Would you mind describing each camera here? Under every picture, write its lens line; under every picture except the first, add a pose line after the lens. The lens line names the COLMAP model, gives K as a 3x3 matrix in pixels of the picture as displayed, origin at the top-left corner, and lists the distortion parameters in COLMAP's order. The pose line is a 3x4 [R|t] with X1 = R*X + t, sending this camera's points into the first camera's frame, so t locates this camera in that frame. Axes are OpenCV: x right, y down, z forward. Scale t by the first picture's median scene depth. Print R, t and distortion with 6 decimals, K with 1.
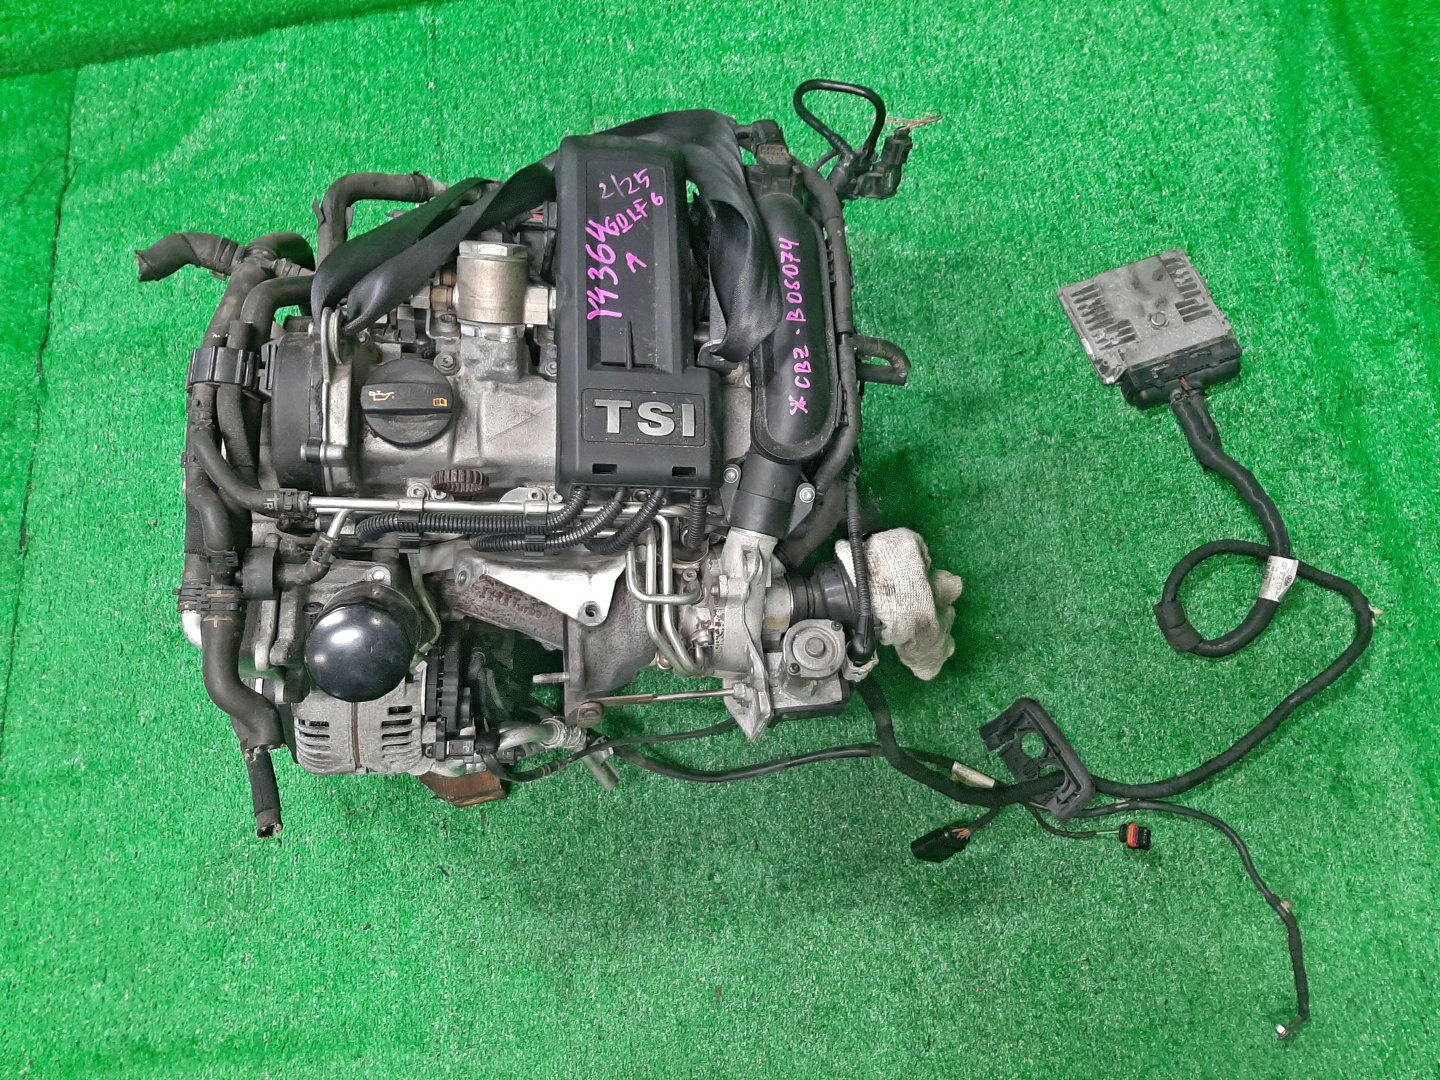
lens RADIAL K [[1103.9, 0, 720.0], [0, 1103.9, 540.0], [0, 0, 1]] dist [0.000267, -0.003120]
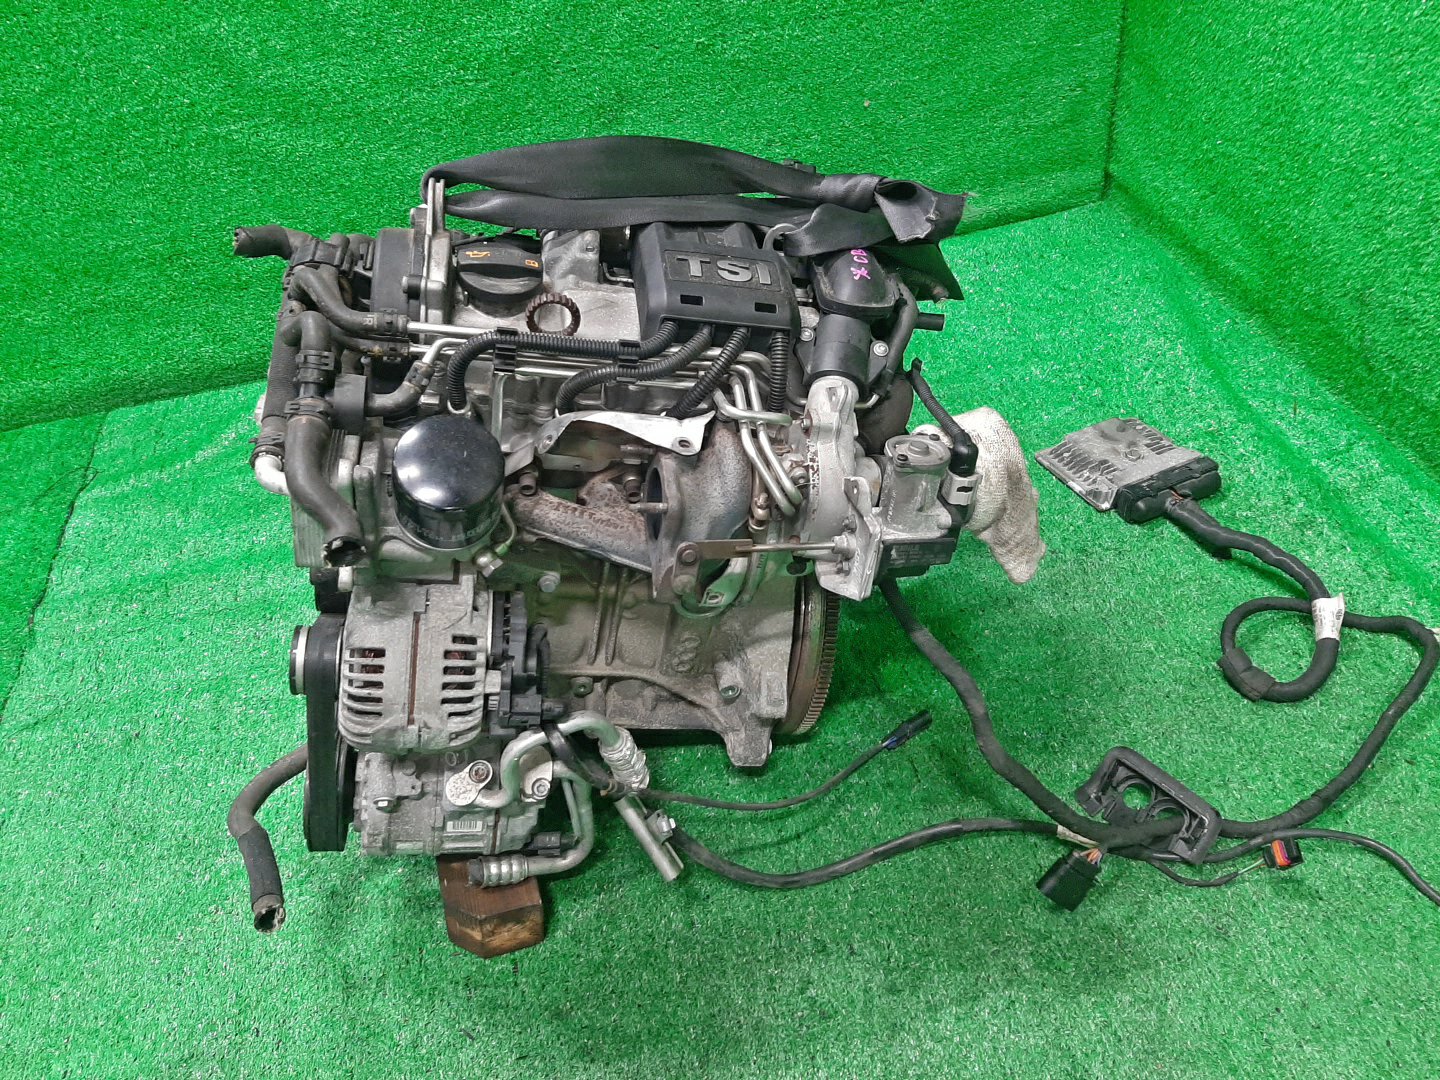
lens RADIAL K [[1103.5, 0, 720.0], [0, 1103.5, 540.0], [0, 0, 1]] dist [0.035556, -0.071098]
pose [[0.994458, -0.067425, 0.080668, -0.145915], [0.098363, 0.867611, -0.487418, 0.530207], [-0.037124, 0.492651, 0.869435, 0.162314]]
